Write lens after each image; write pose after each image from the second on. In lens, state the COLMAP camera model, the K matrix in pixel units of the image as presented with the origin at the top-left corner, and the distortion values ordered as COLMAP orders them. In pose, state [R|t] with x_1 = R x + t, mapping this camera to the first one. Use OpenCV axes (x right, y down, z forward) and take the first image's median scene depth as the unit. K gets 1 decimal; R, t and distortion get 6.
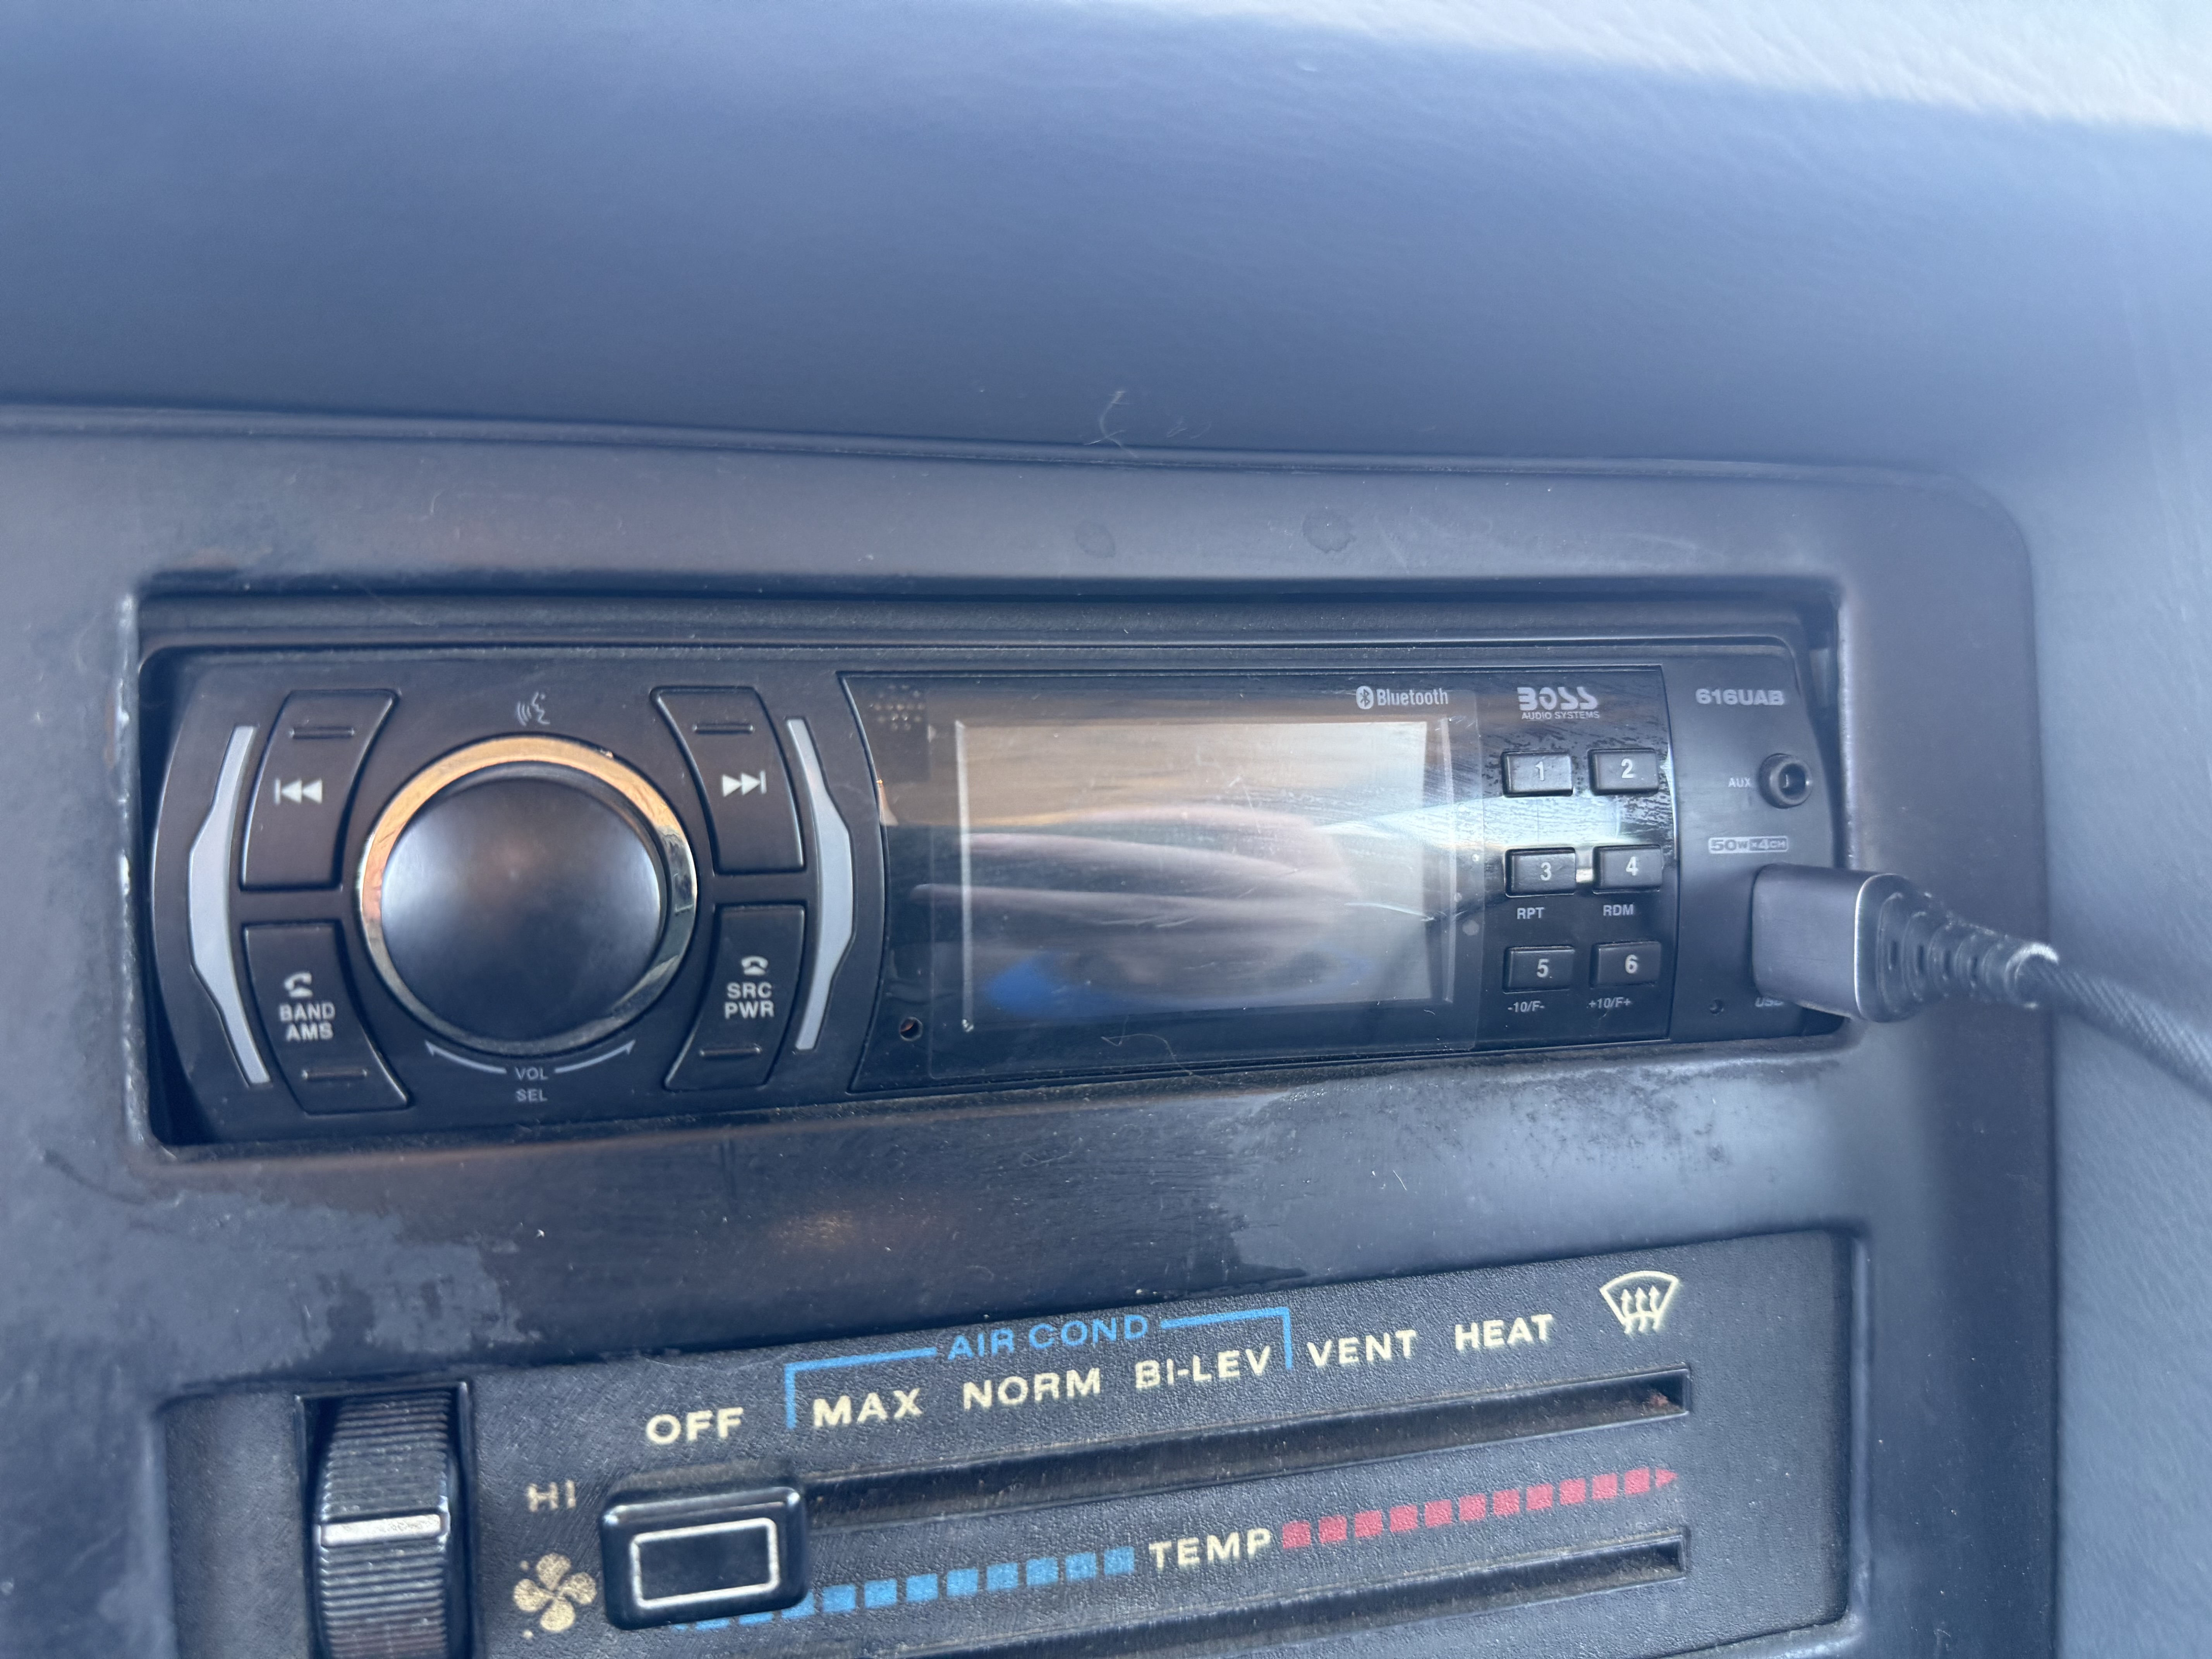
lens RADIAL K [[1560.9, 0, 1106.0], [0, 1560.9, 829.5], [0, 0, 1]] dist [-0.039761, -0.001920]
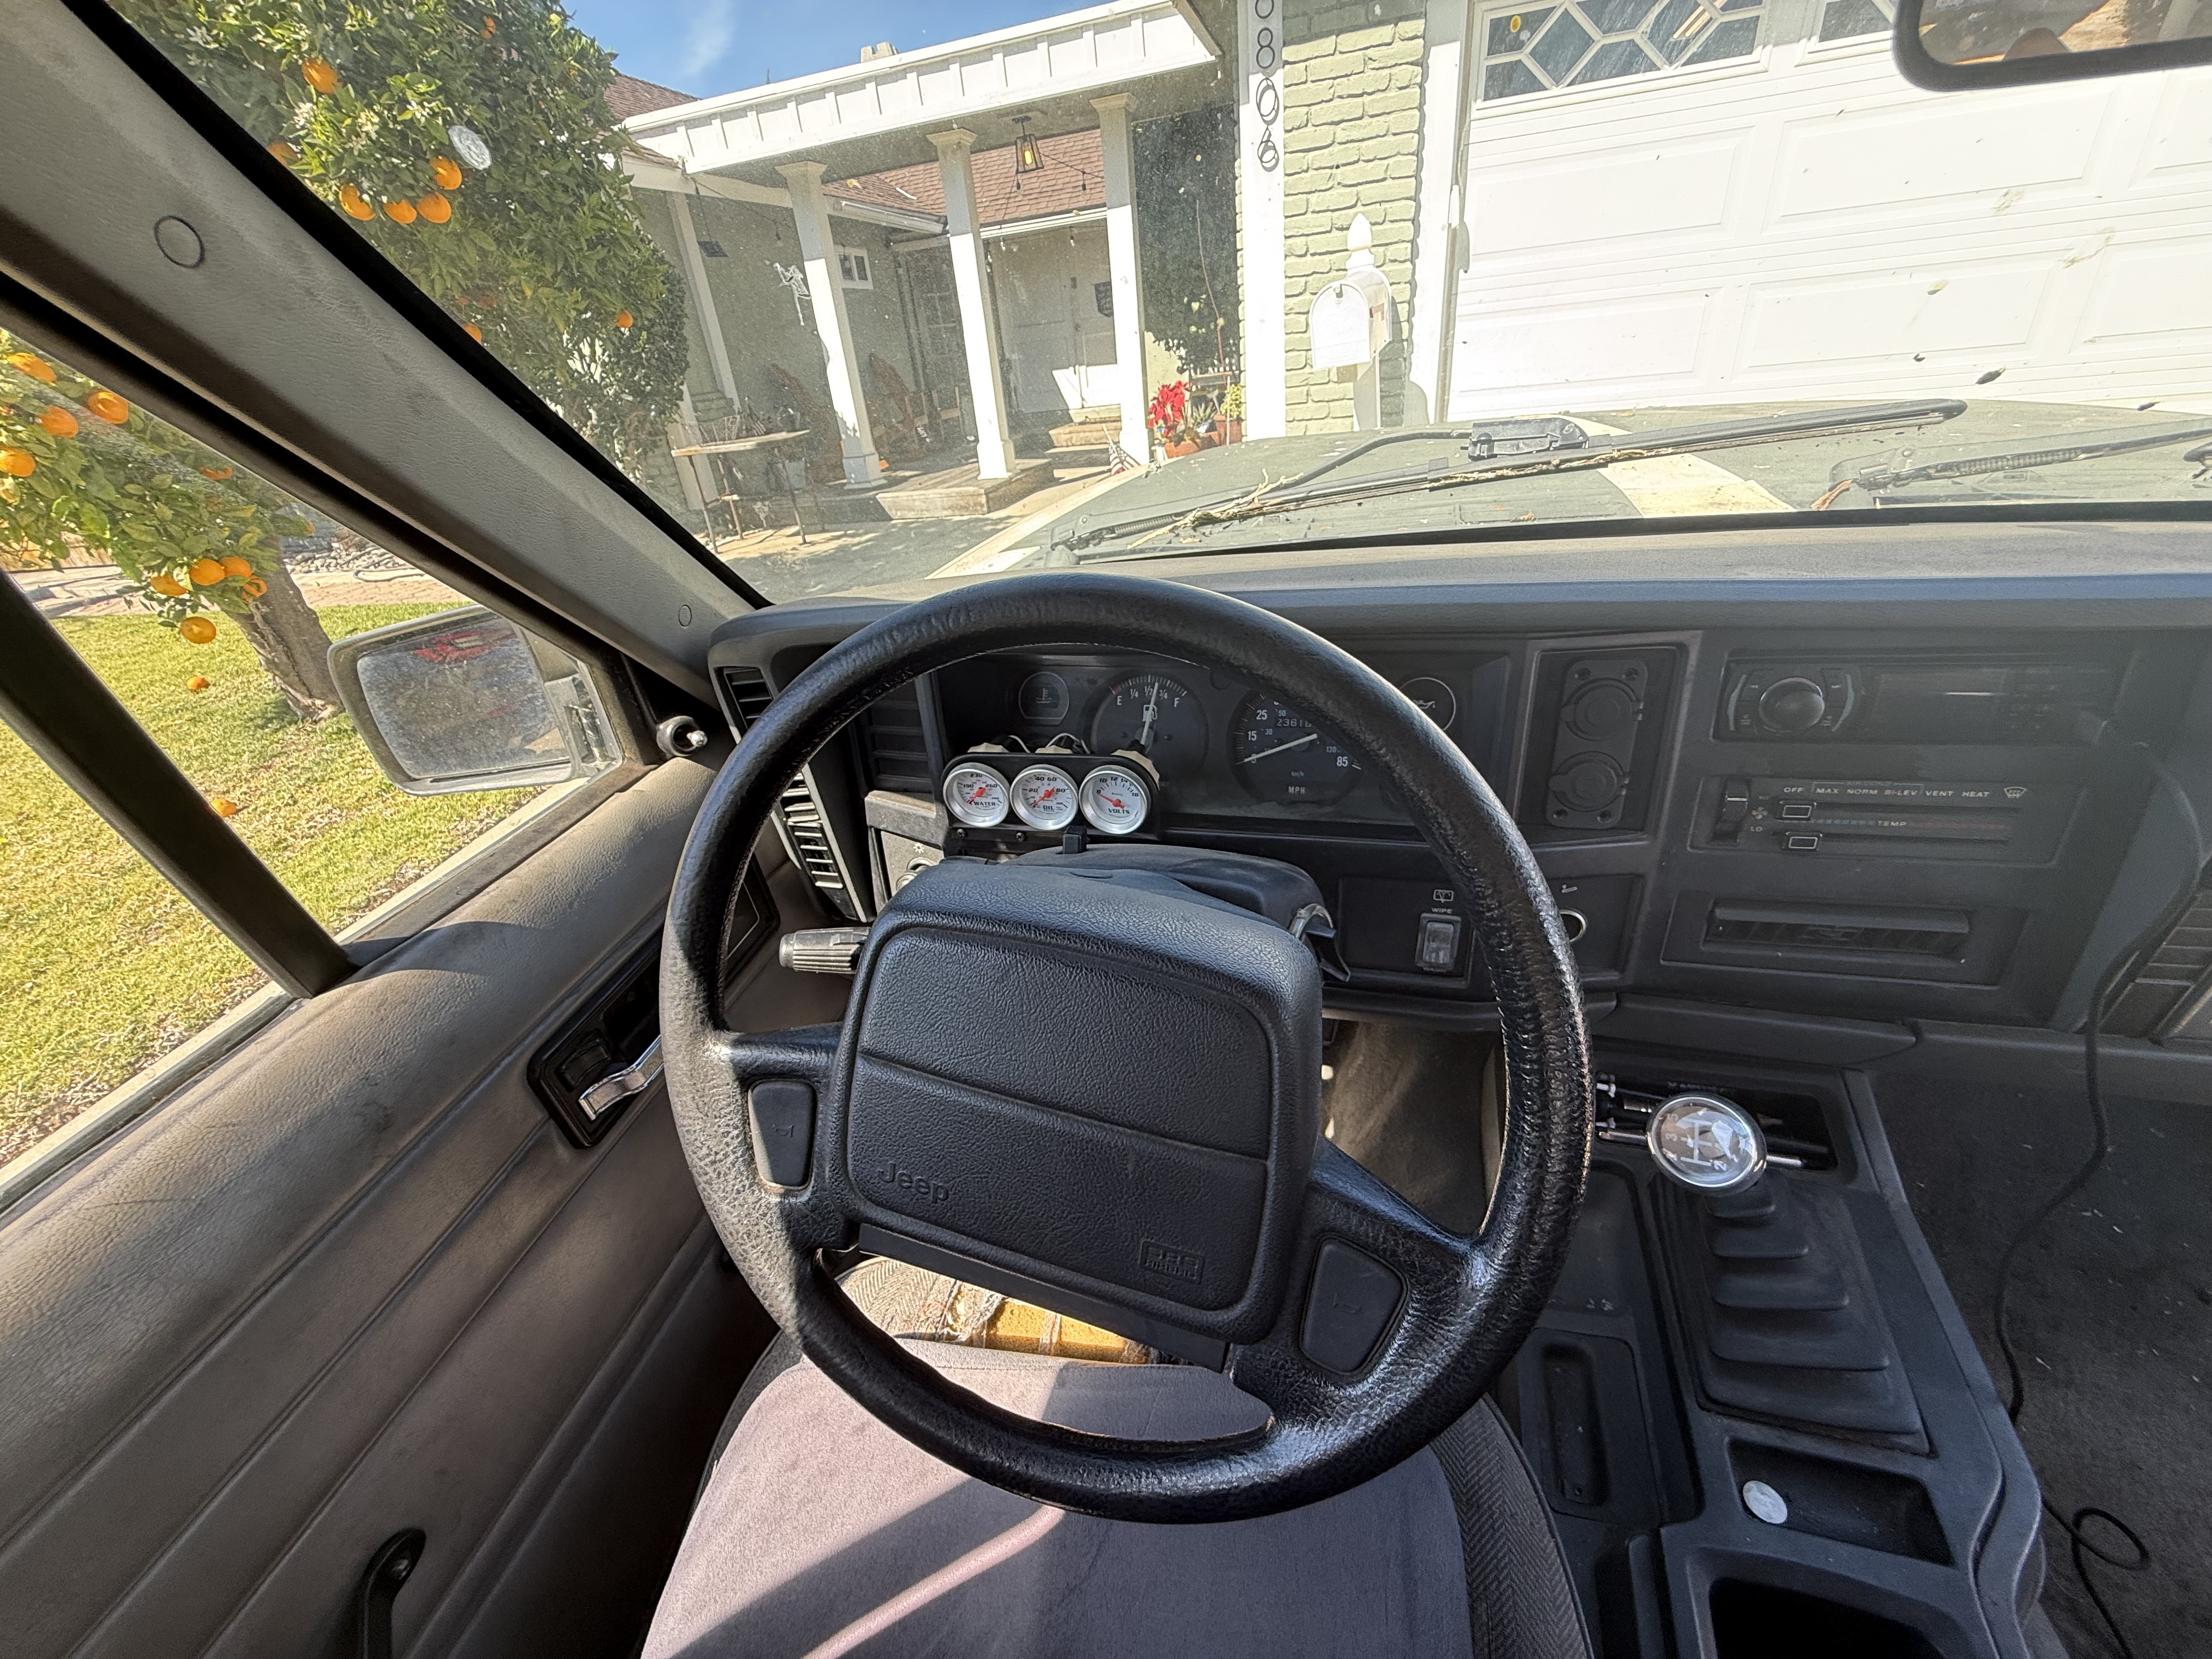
lens RADIAL K [[898.5, 0, 1106.0], [0, 898.5, 829.5], [0, 0, 1]] dist [0.000918, 0.000557]
pose [[0.876722, 0.156412, -0.454857, -0.944412], [0.040581, 0.918227, 0.393969, -0.905678], [0.479283, -0.363860, 0.798683, -2.955018]]
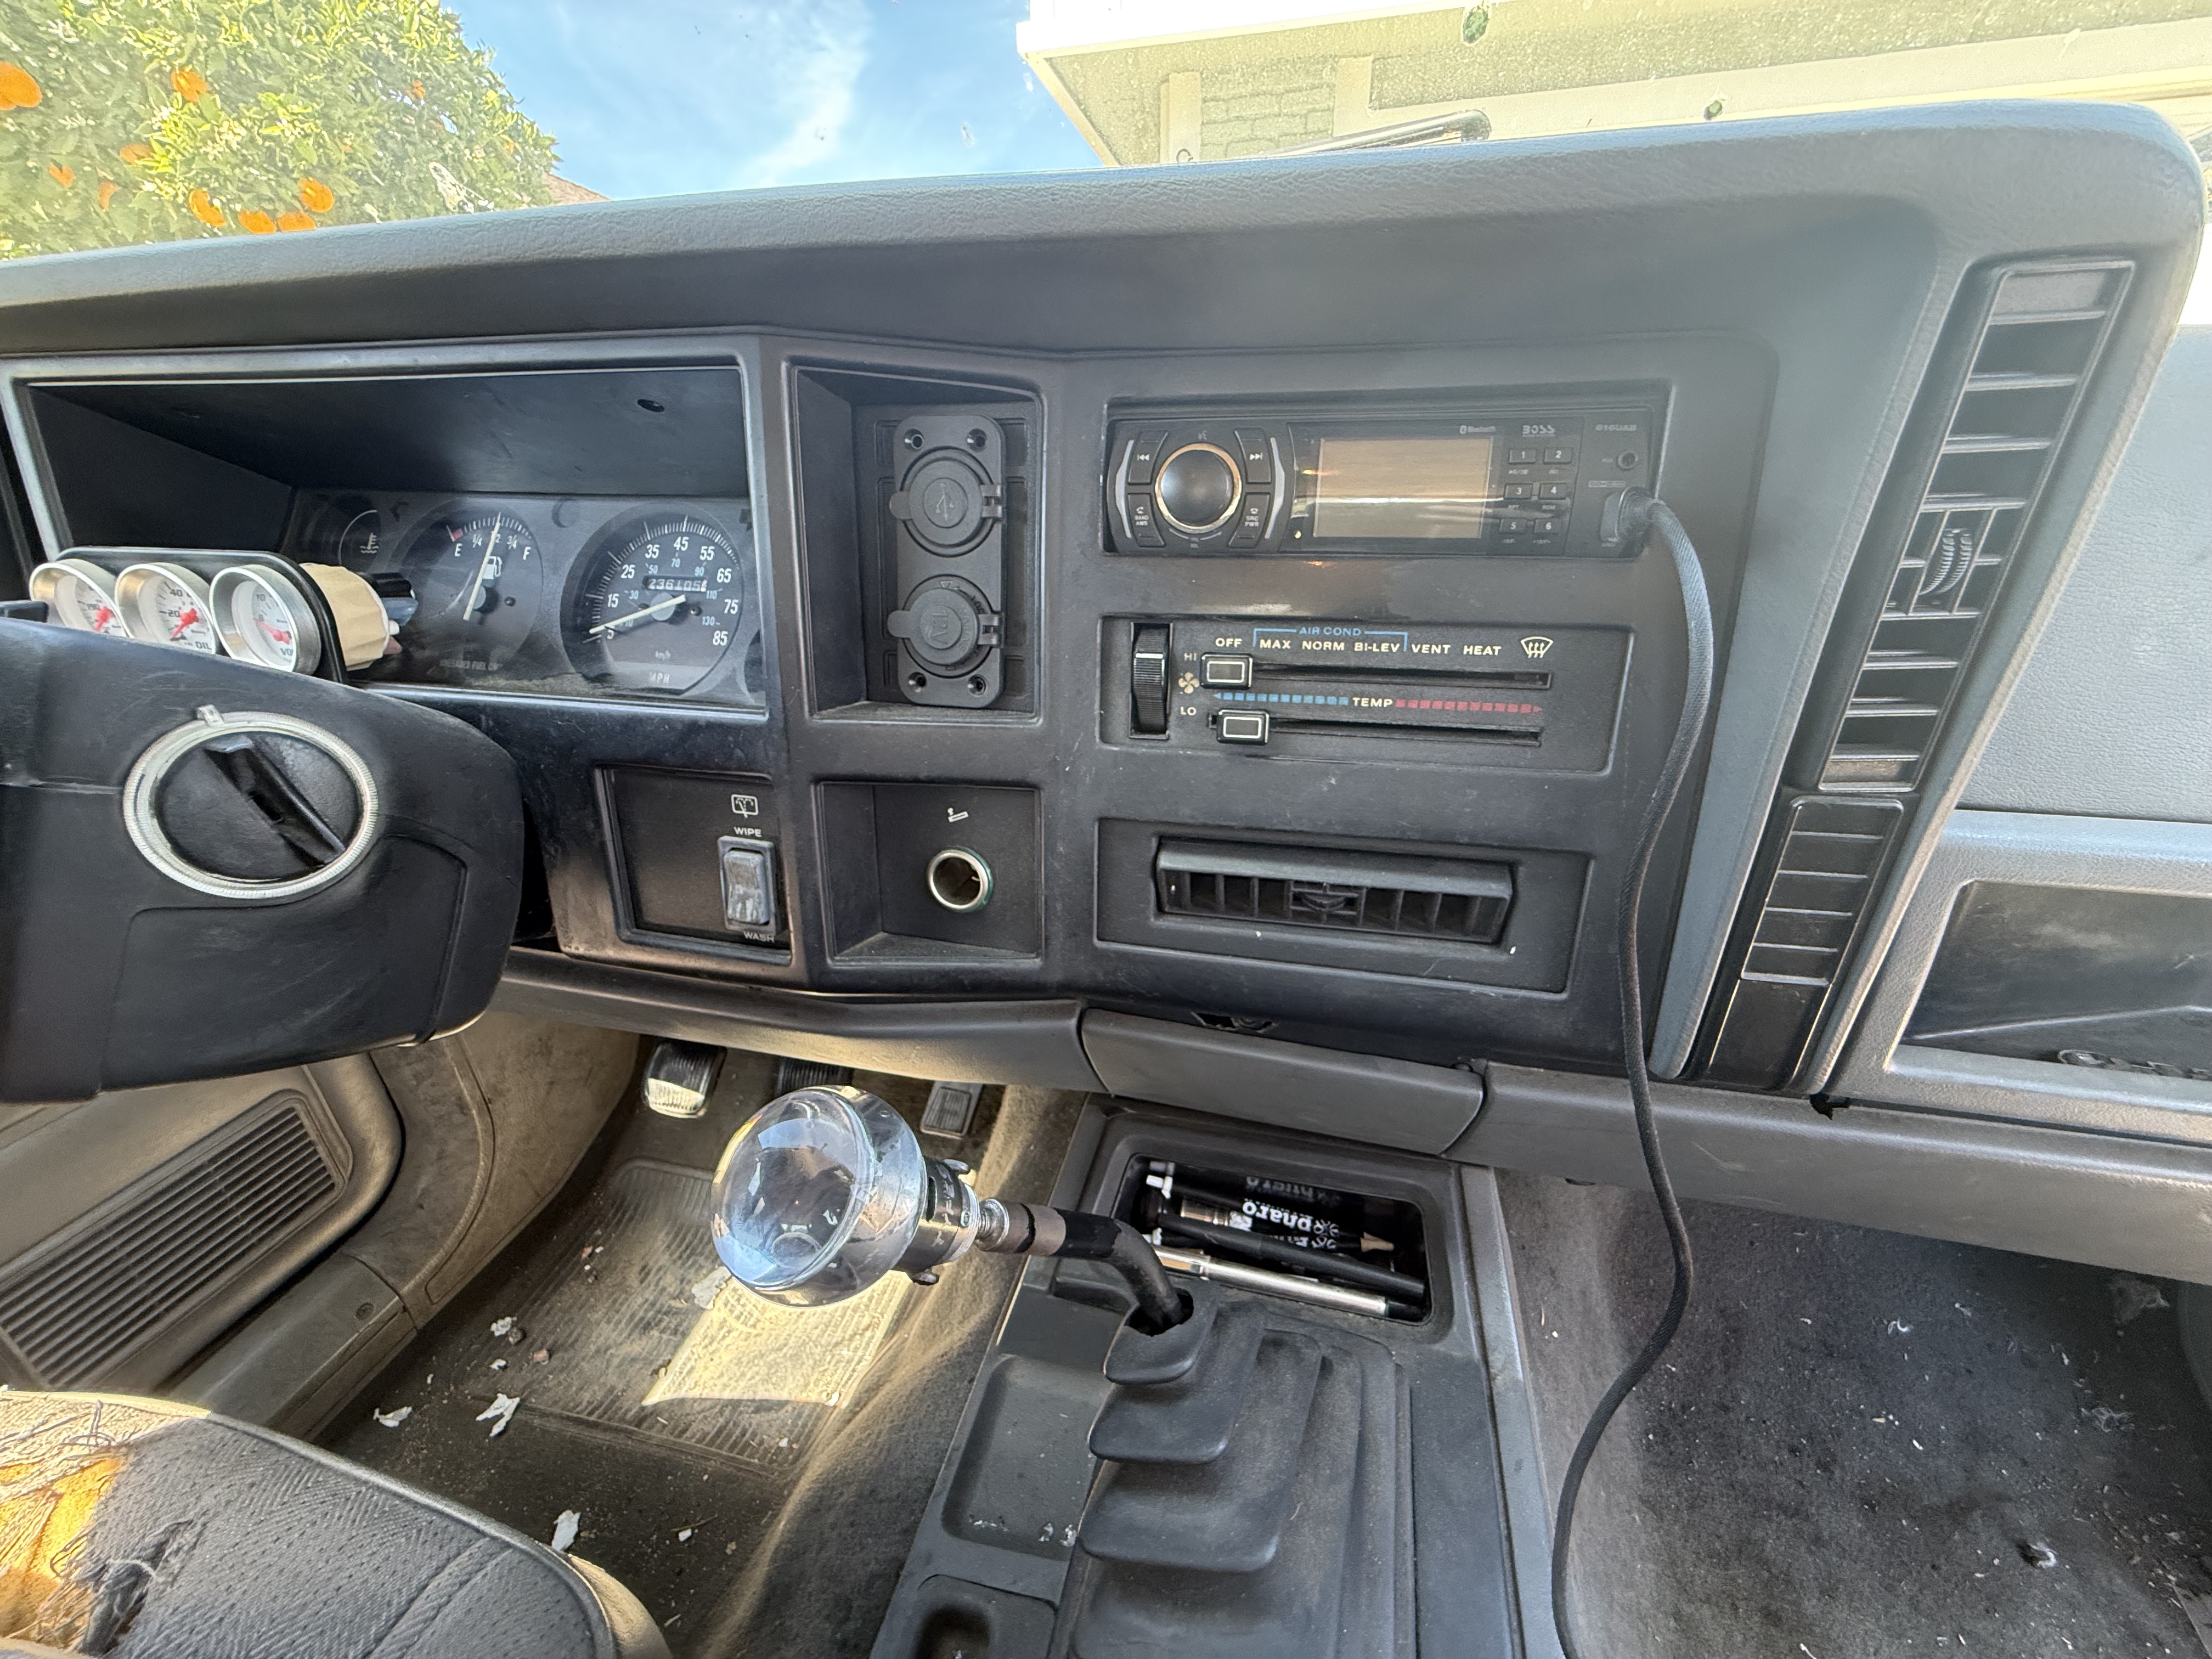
lens RADIAL K [[898.5, 0, 1106.0], [0, 898.5, 829.5], [0, 0, 1]] dist [0.000918, 0.000557]
pose [[0.889349, 0.159368, -0.428556, 0.447800], [-0.051827, 0.966385, 0.251820, 0.277516], [0.454282, -0.201745, 0.867714, -1.048490]]
